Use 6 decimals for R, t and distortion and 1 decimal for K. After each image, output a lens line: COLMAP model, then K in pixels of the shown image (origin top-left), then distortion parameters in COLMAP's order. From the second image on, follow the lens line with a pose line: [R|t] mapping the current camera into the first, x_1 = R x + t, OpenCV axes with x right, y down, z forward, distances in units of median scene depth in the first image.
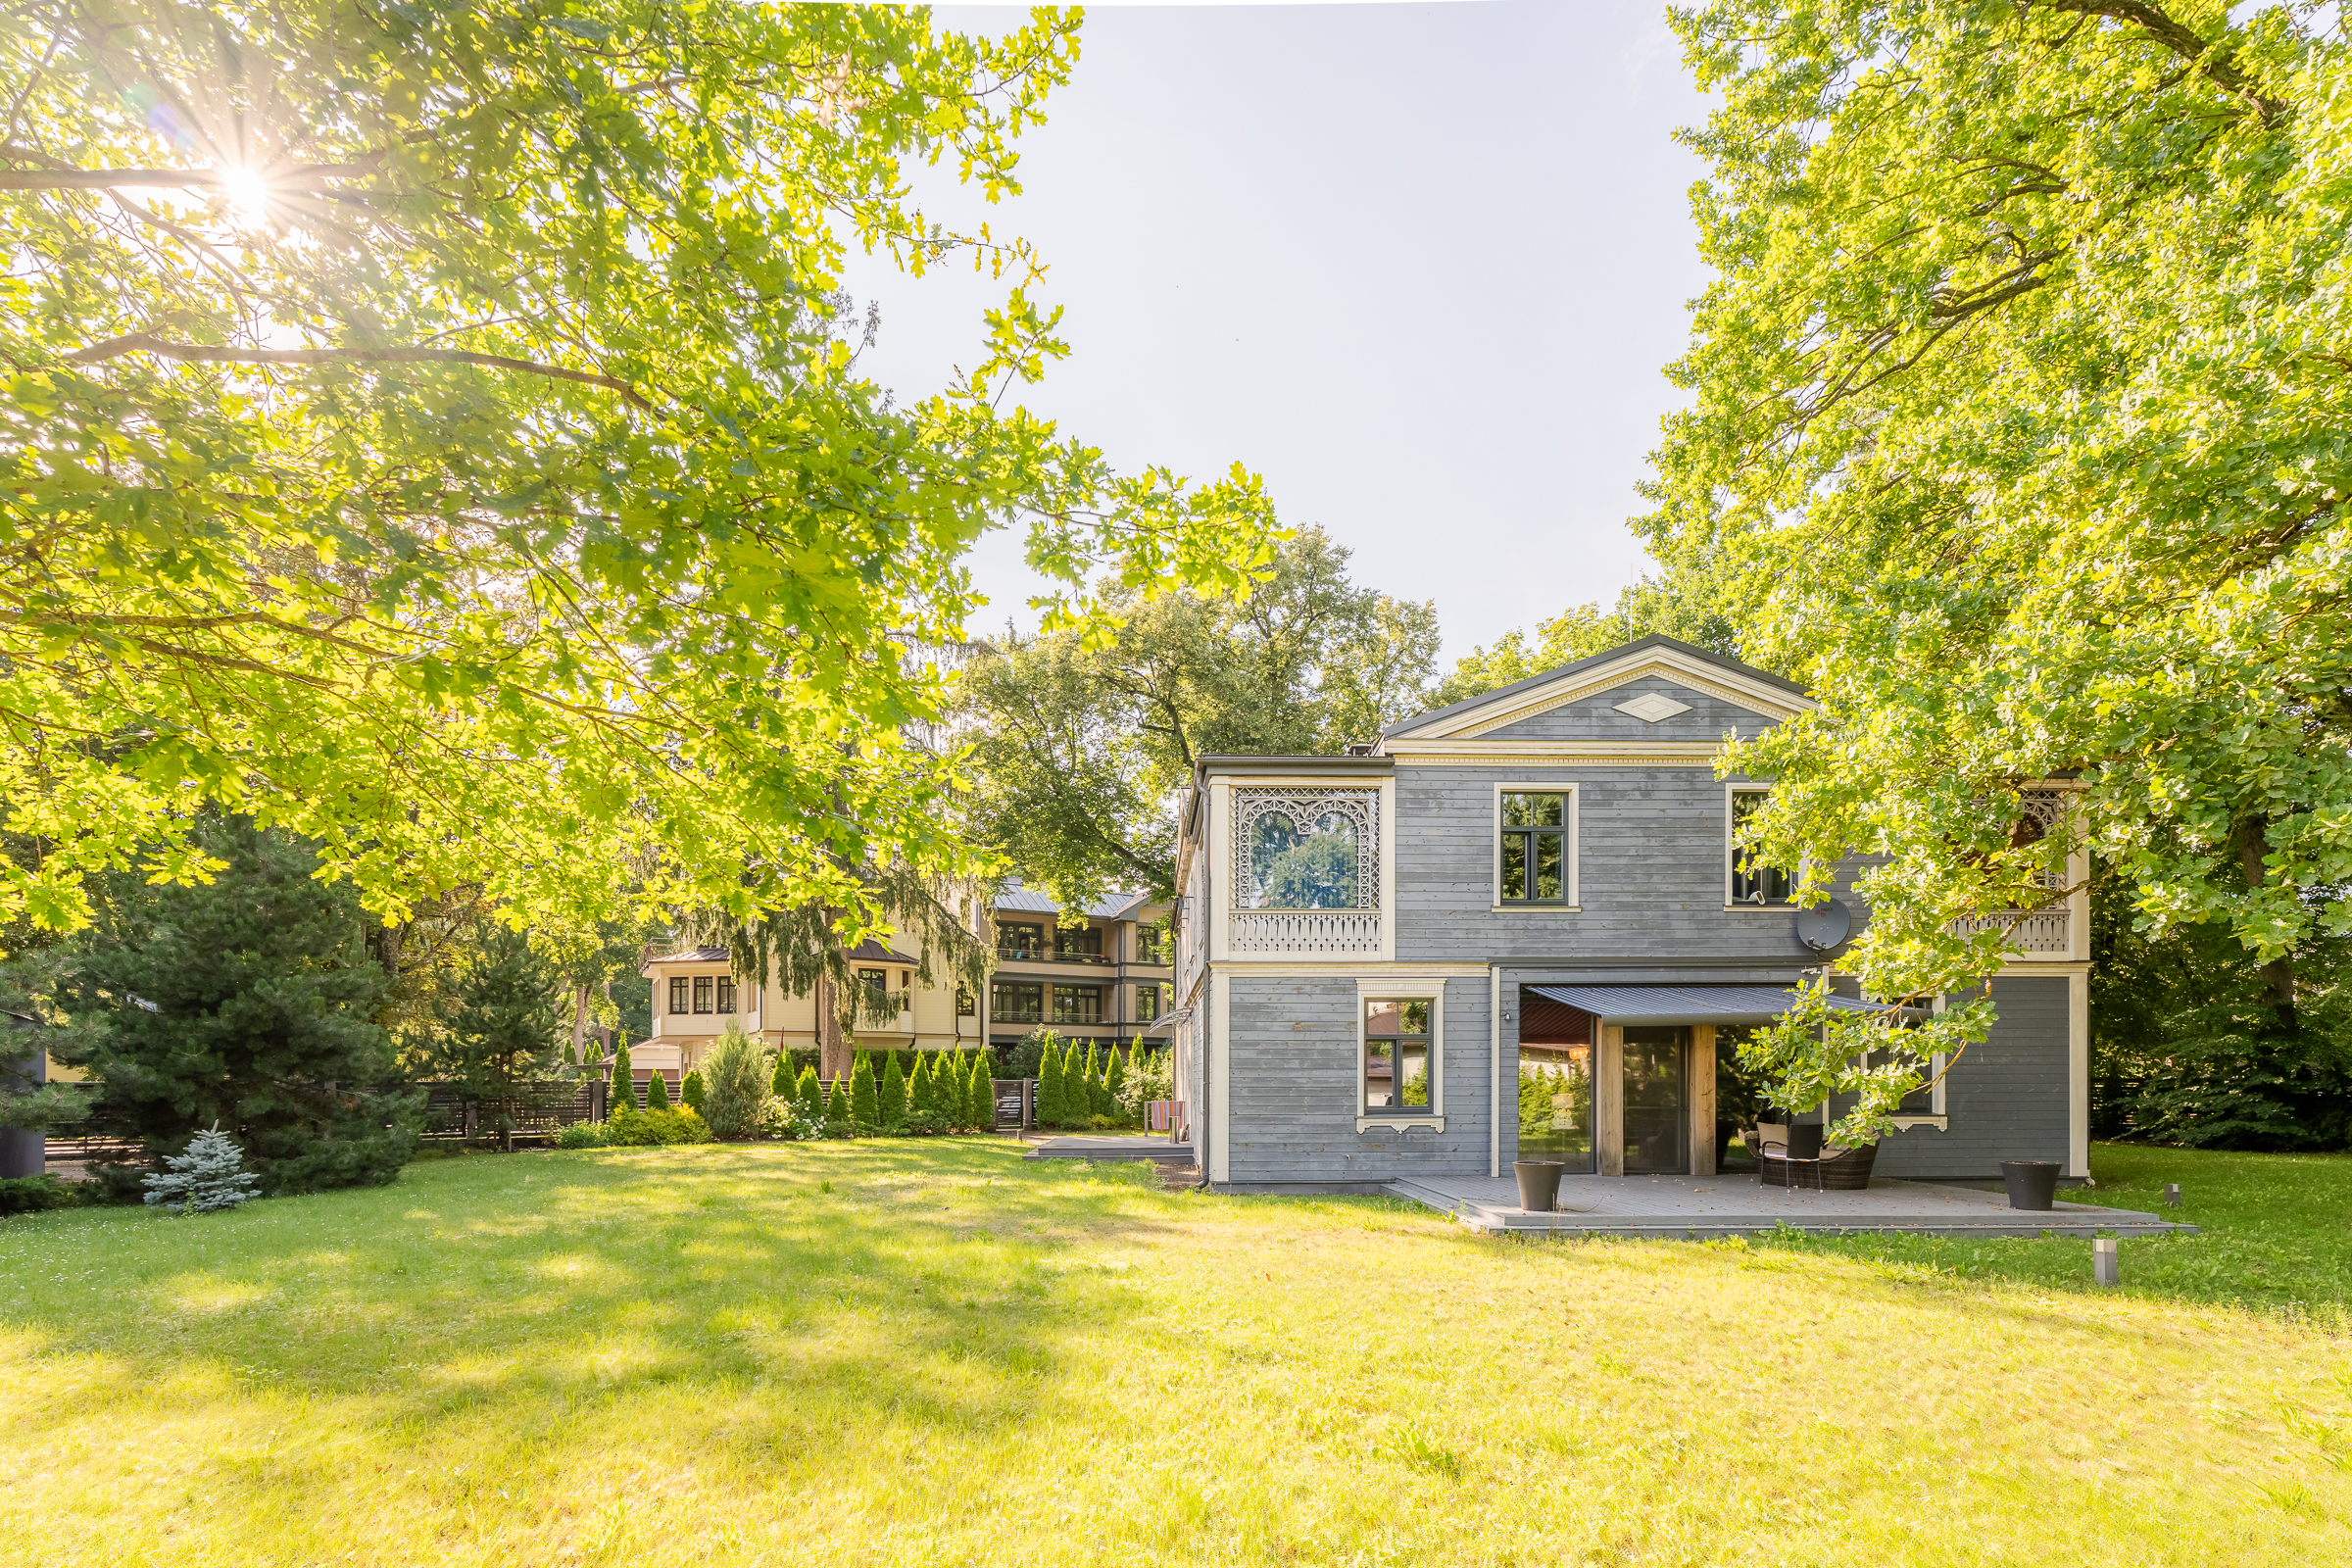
lens RADIAL K [[1042.4, 0, 1199.0], [0, 1042.4, 1096.1], [0, 0, 1]] dist [0.000413, -0.001841]
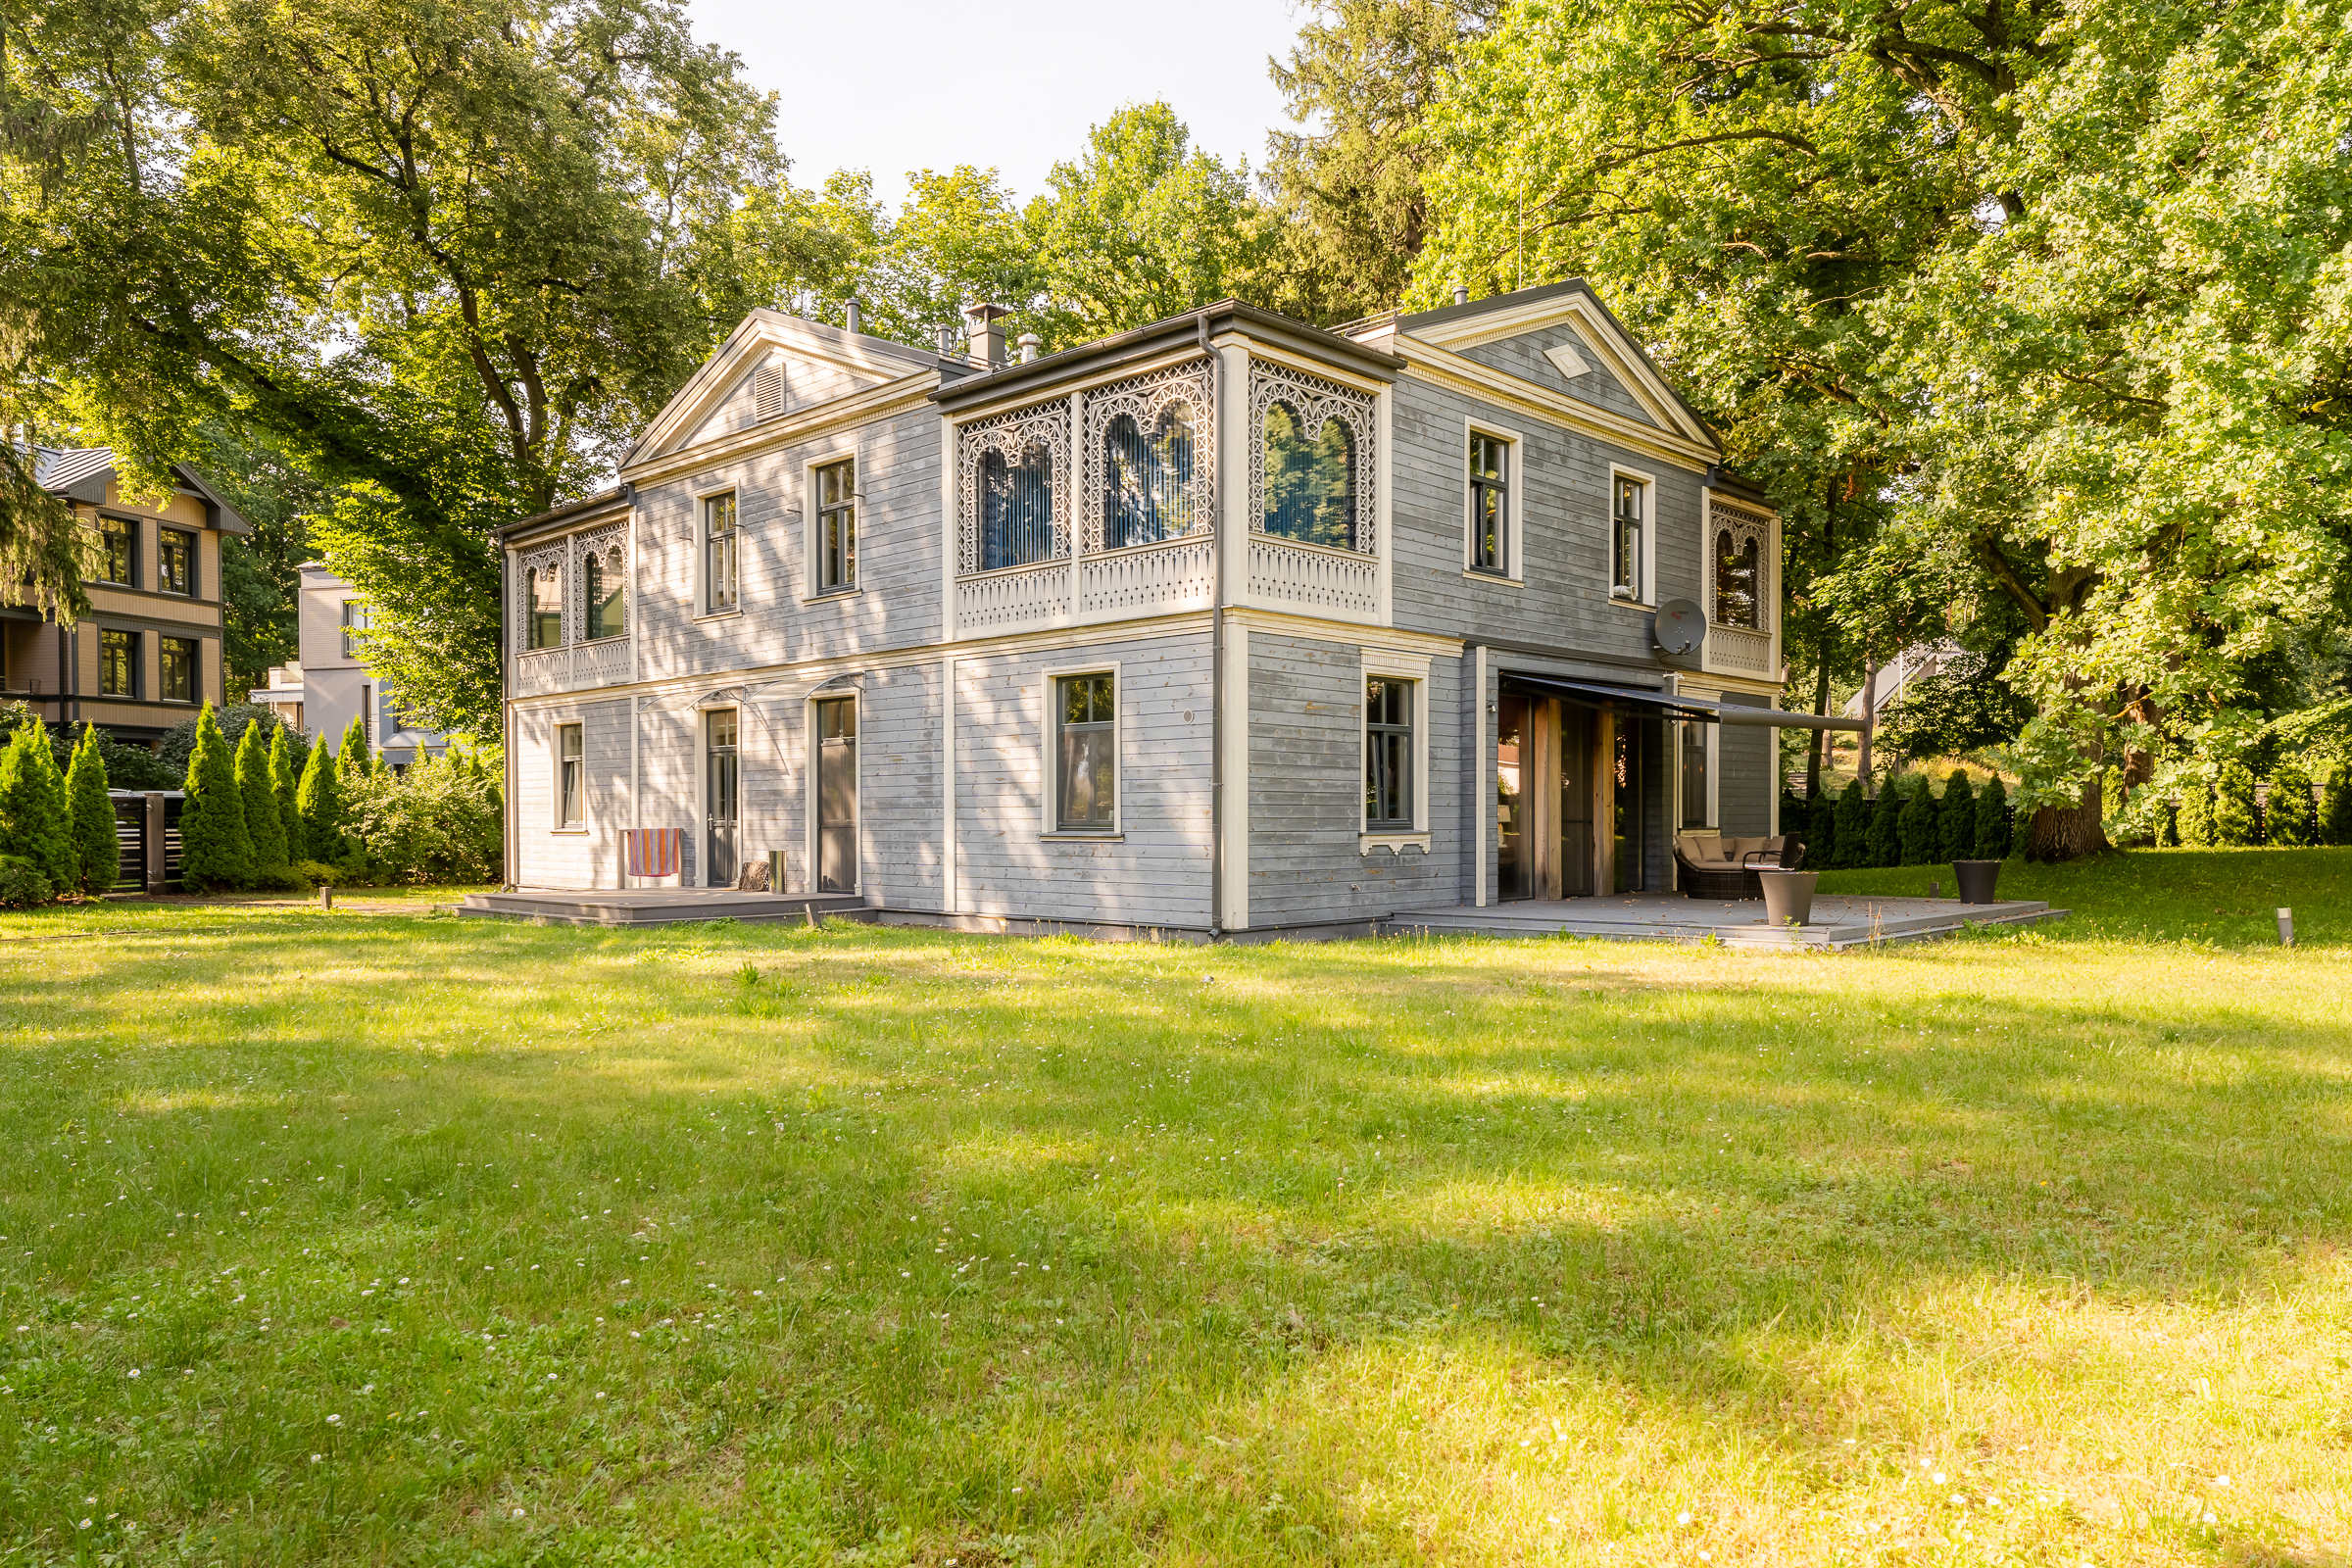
lens RADIAL K [[1499.1, 0, 1159.2], [0, 1499.1, 855.9], [0, 0, 1]] dist [0.001758, 0.001528]
pose [[0.745778, -0.013041, 0.666067, -0.719429], [0.006658, 0.999904, 0.012122, 0.023453], [-0.666161, -0.004606, 0.745793, 0.320437]]
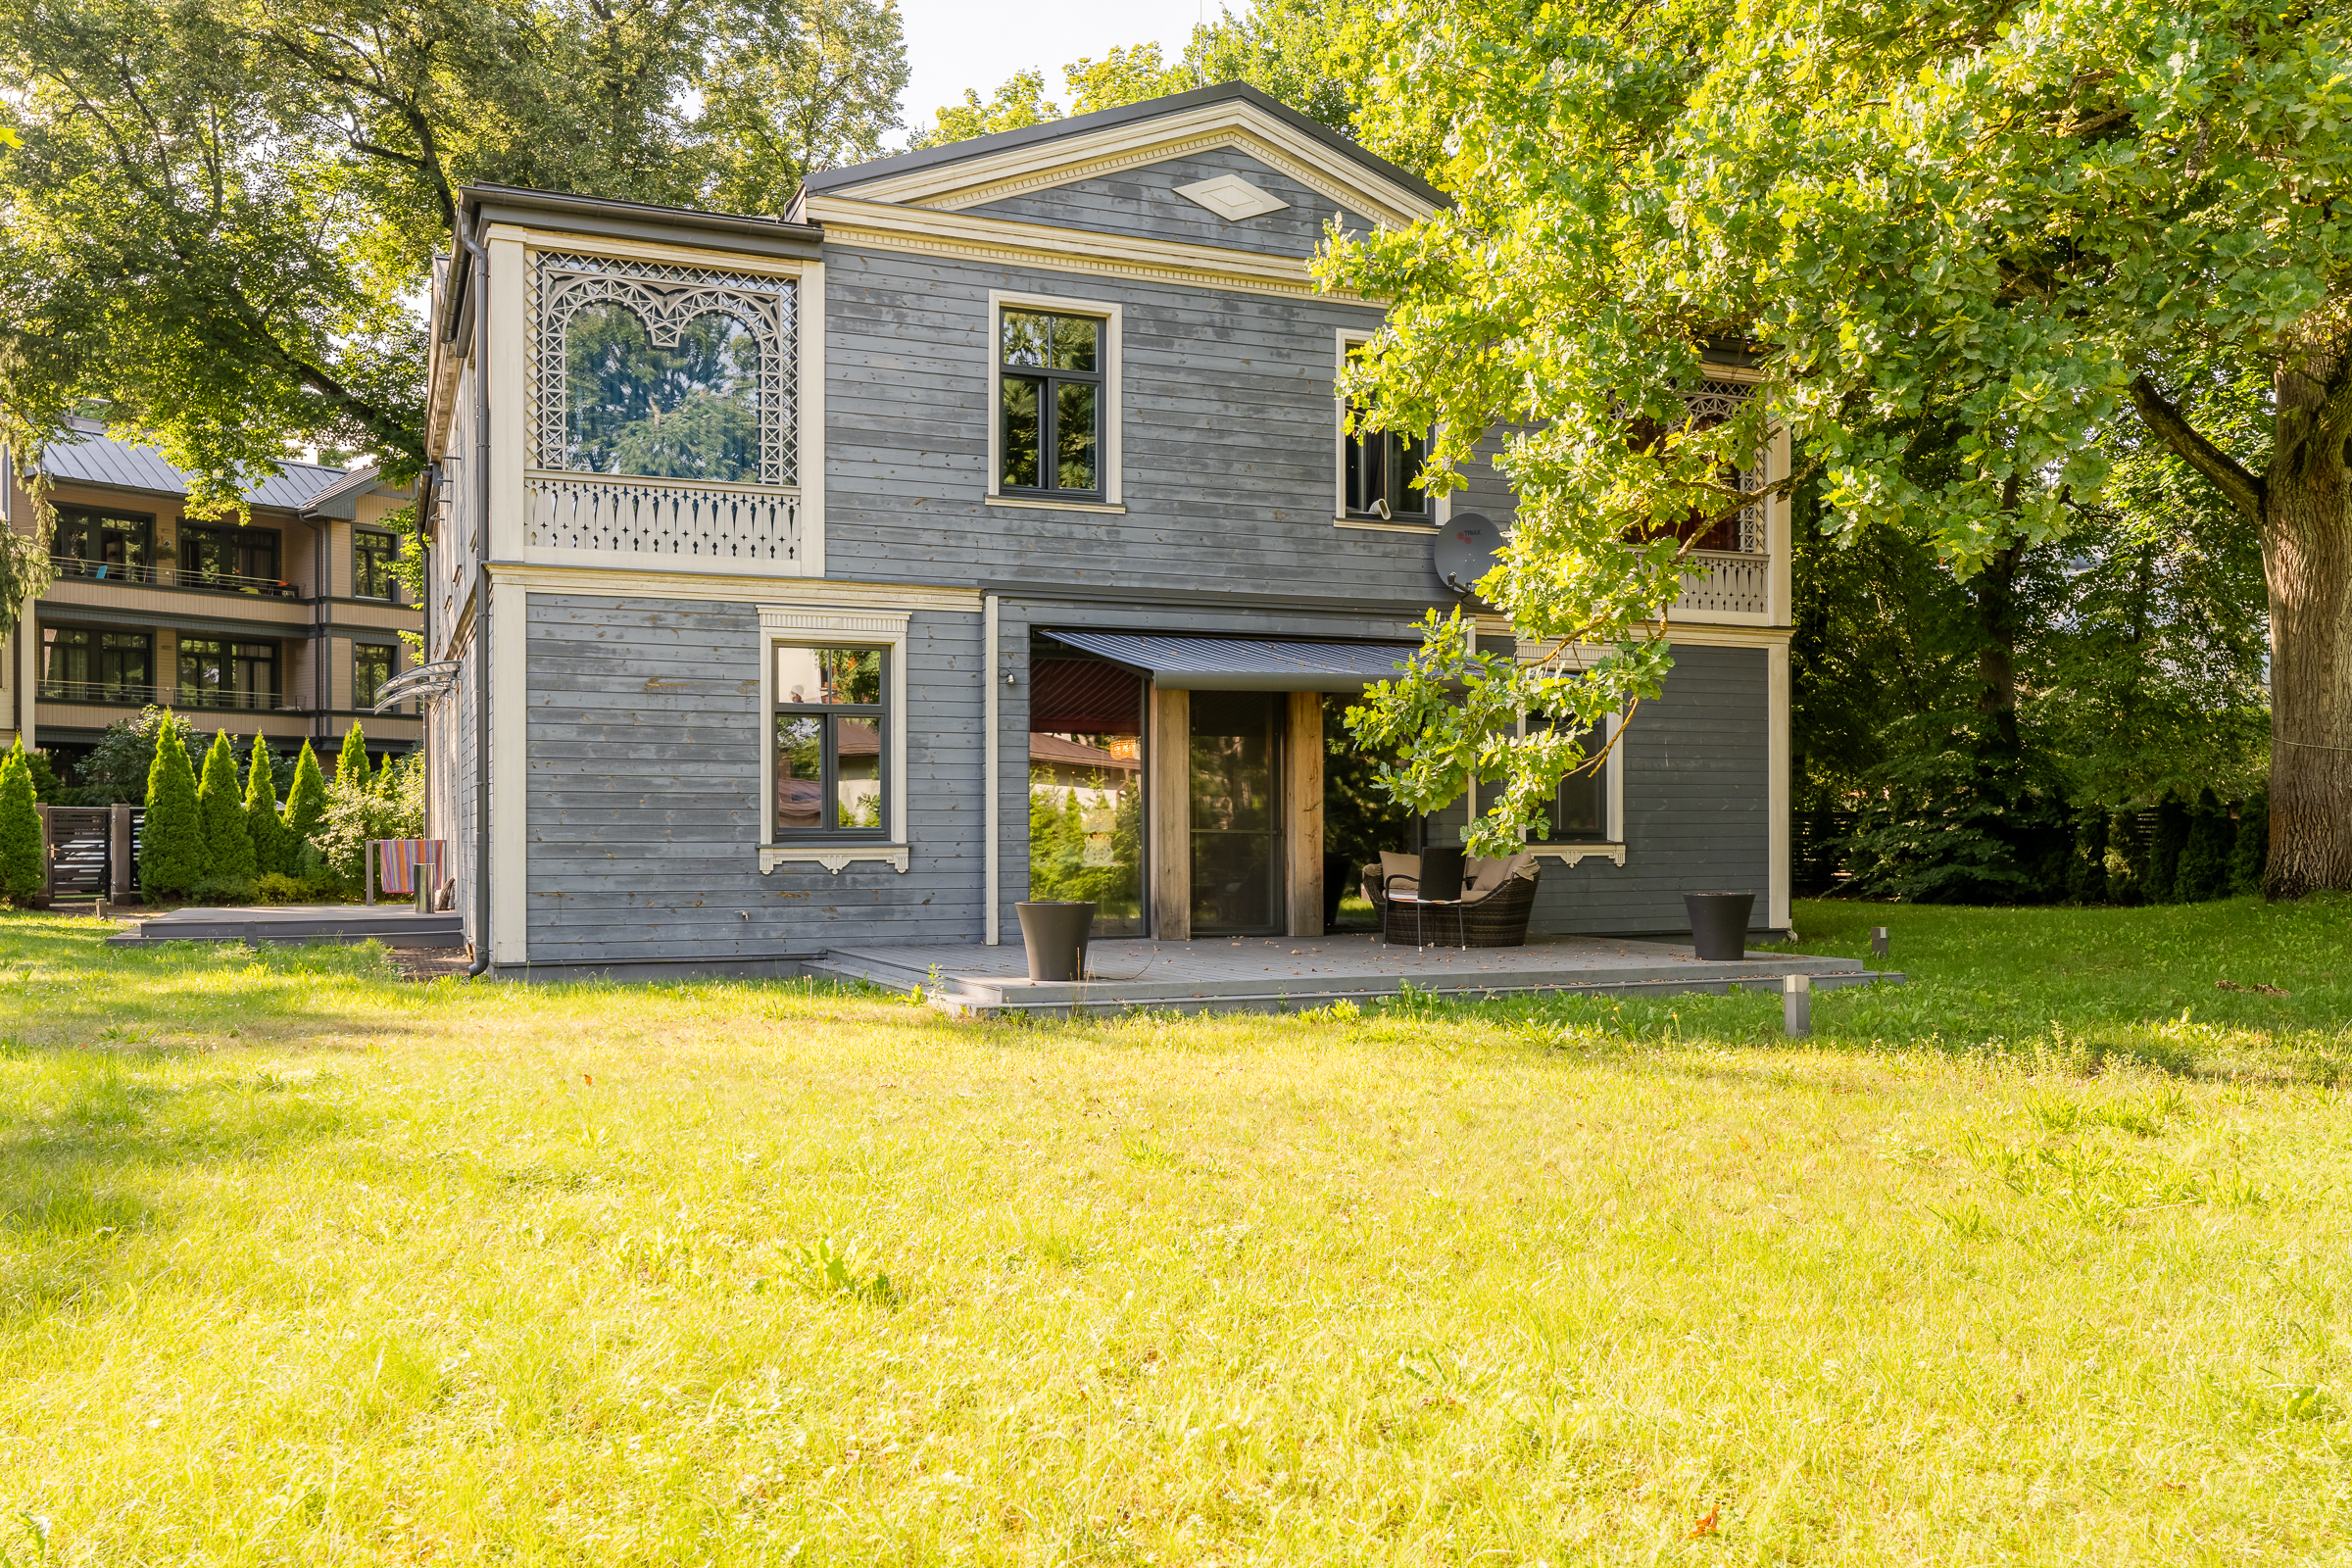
lens RADIAL K [[1799.2, 0, 1152.1], [0, 1799.2, 880.8], [0, 0, 1]] dist [-0.032935, 0.038008]
pose [[0.936505, -0.005963, 0.350603, 0.007027], [0.001707, 0.999921, 0.012447, 0.029285], [-0.350649, -0.011058, 0.936442, -0.005233]]
